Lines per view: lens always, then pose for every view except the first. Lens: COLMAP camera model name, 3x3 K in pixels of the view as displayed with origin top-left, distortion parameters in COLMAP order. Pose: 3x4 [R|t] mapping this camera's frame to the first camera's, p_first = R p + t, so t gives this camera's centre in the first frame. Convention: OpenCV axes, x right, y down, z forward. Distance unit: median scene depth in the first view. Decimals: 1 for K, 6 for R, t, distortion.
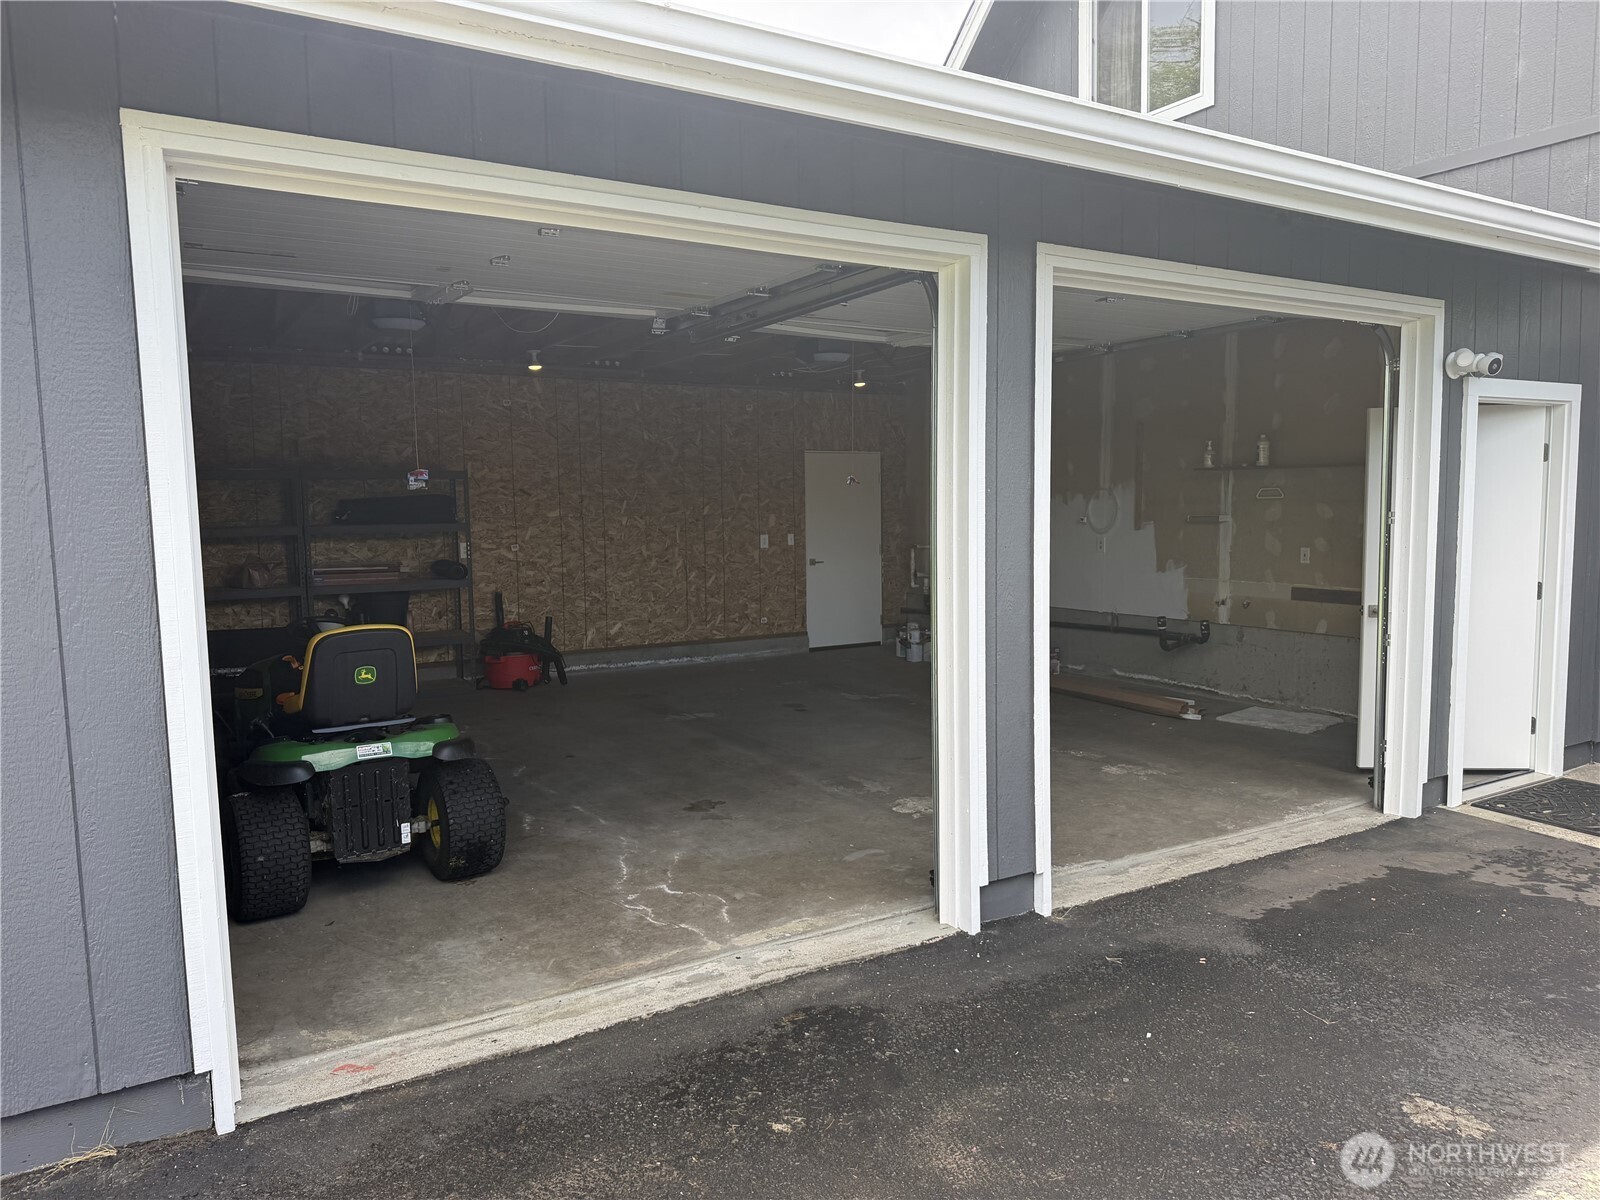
lens RADIAL K [[1113.4, 0, 801.6], [0, 1113.4, 611.0], [0, 0, 1]] dist [0.025133, -0.014856]
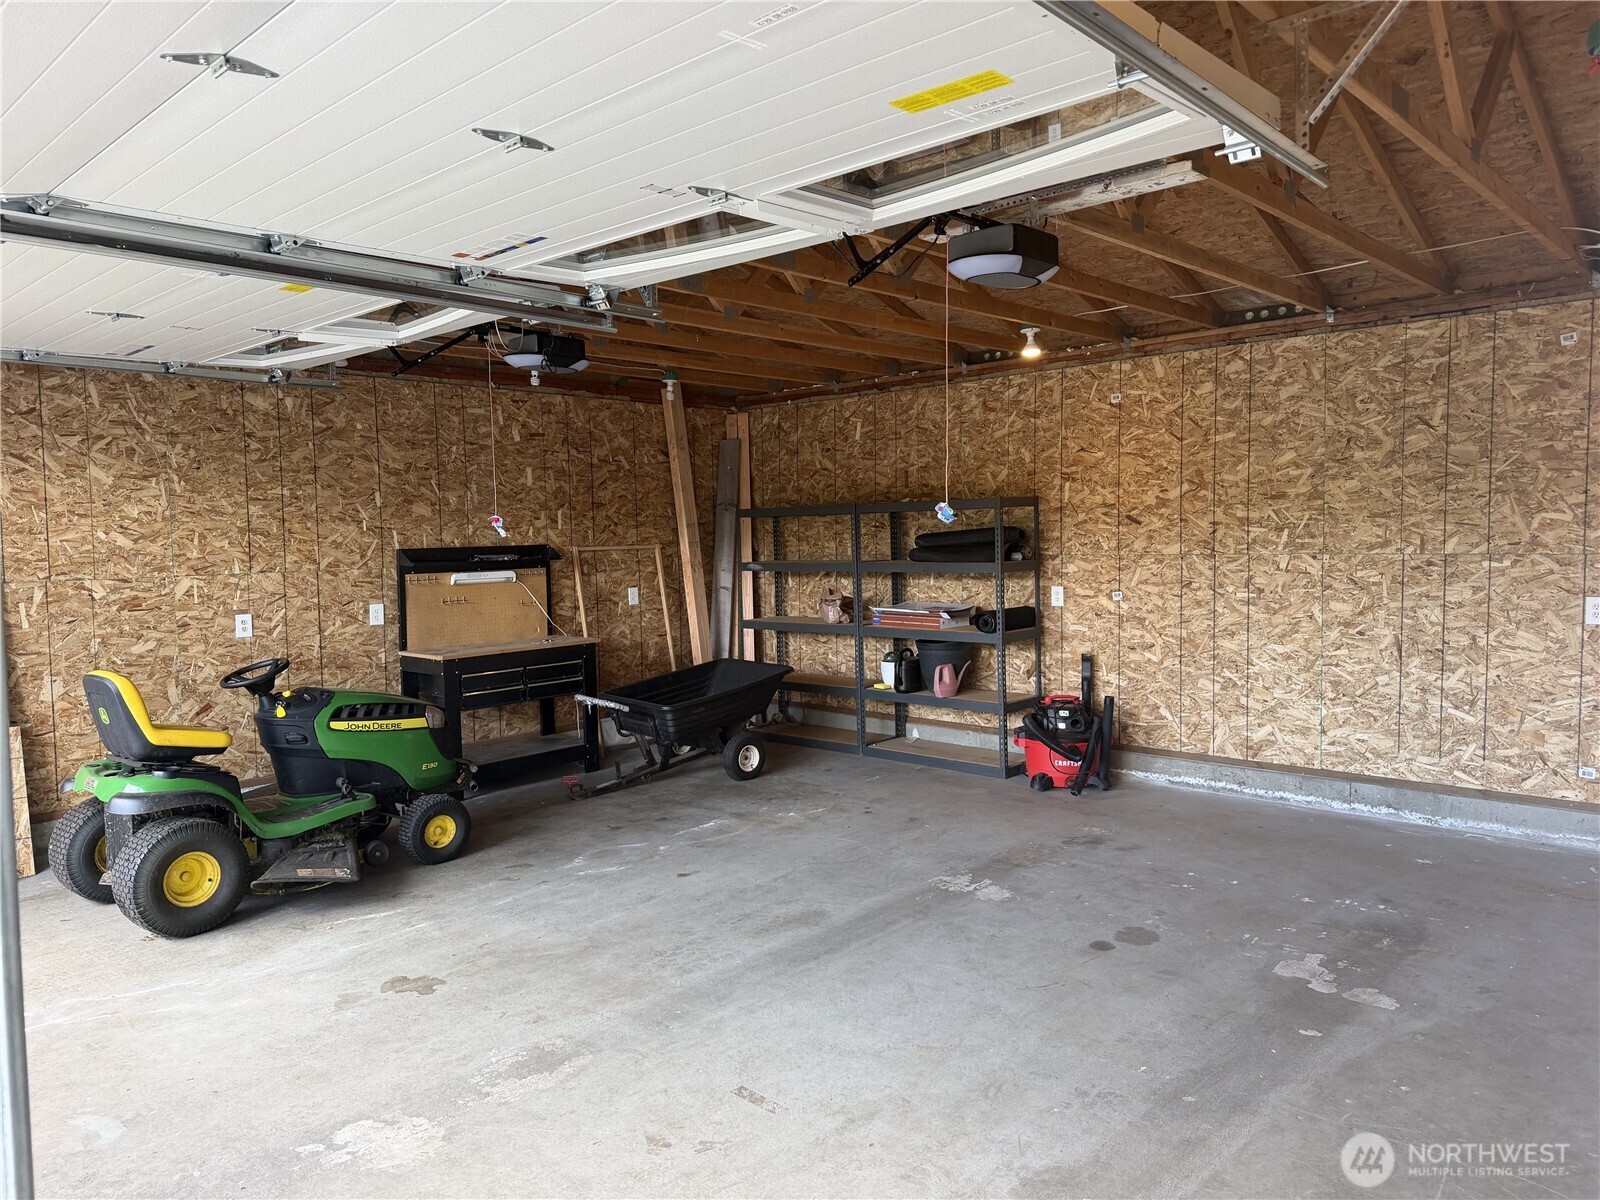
lens RADIAL K [[1113.4, 0, 802.6], [0, 1113.4, 584.5], [0, 0, 1]] dist [0.025133, -0.014856]
pose [[0.243879, 0.054119, -0.968294, 0.393512], [-0.067881, 0.996946, 0.038624, -0.077674], [0.967427, 0.056309, 0.246808, 0.615574]]
